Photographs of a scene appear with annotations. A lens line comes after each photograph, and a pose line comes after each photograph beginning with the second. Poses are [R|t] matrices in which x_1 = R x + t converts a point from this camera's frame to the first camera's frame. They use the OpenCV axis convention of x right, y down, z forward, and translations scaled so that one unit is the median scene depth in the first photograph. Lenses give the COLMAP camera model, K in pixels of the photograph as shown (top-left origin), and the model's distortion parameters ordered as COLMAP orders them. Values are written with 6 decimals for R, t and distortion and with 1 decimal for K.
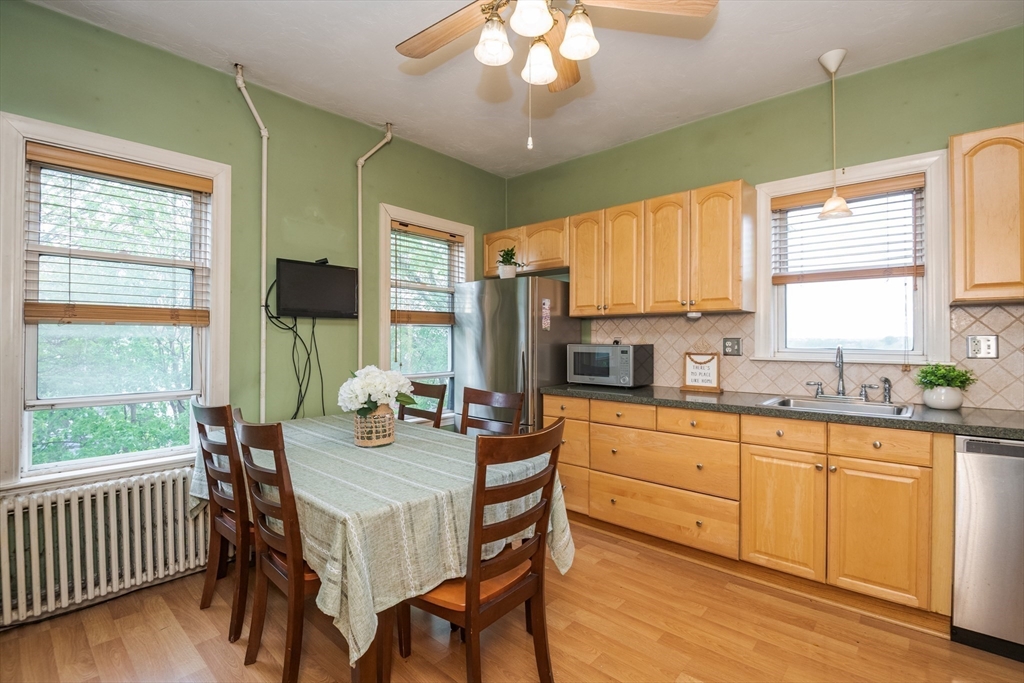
lens RADIAL K [[476.6, 0, 515.3], [0, 476.6, 339.9], [0, 0, 1]] dist [-0.000695, -0.000214]
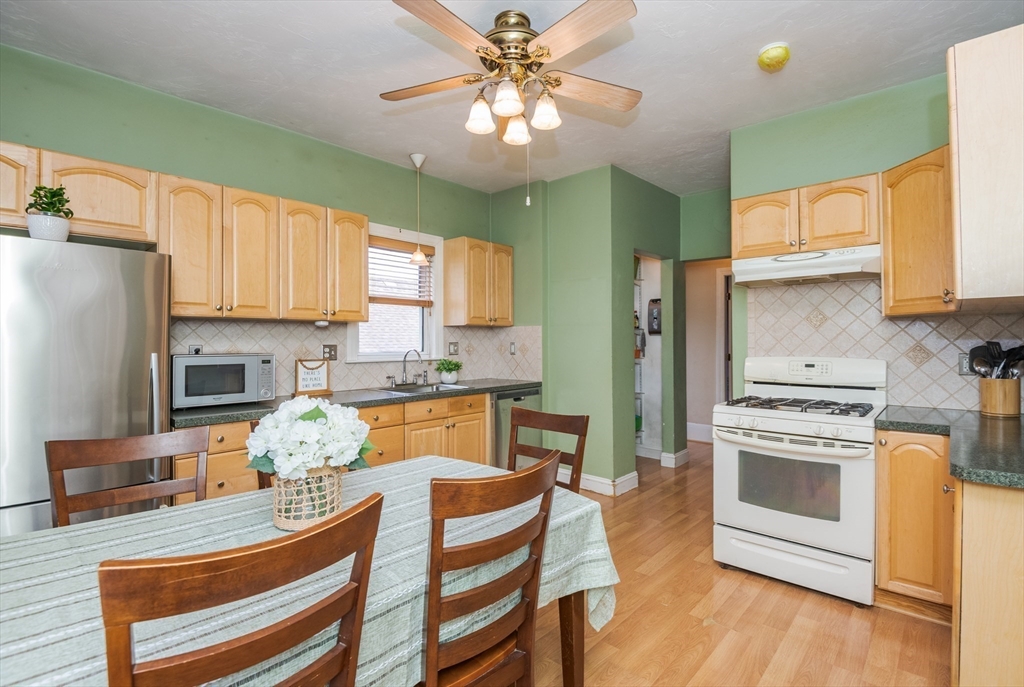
lens RADIAL K [[476.6, 0, 515.3], [0, 476.6, 341.9], [0, 0, 1]] dist [-0.000695, -0.000214]
pose [[0.002841, -0.003780, 0.999989, -0.694389], [0.003205, 0.999988, 0.003770, -0.013986], [-0.999991, 0.003194, 0.002853, 0.569672]]
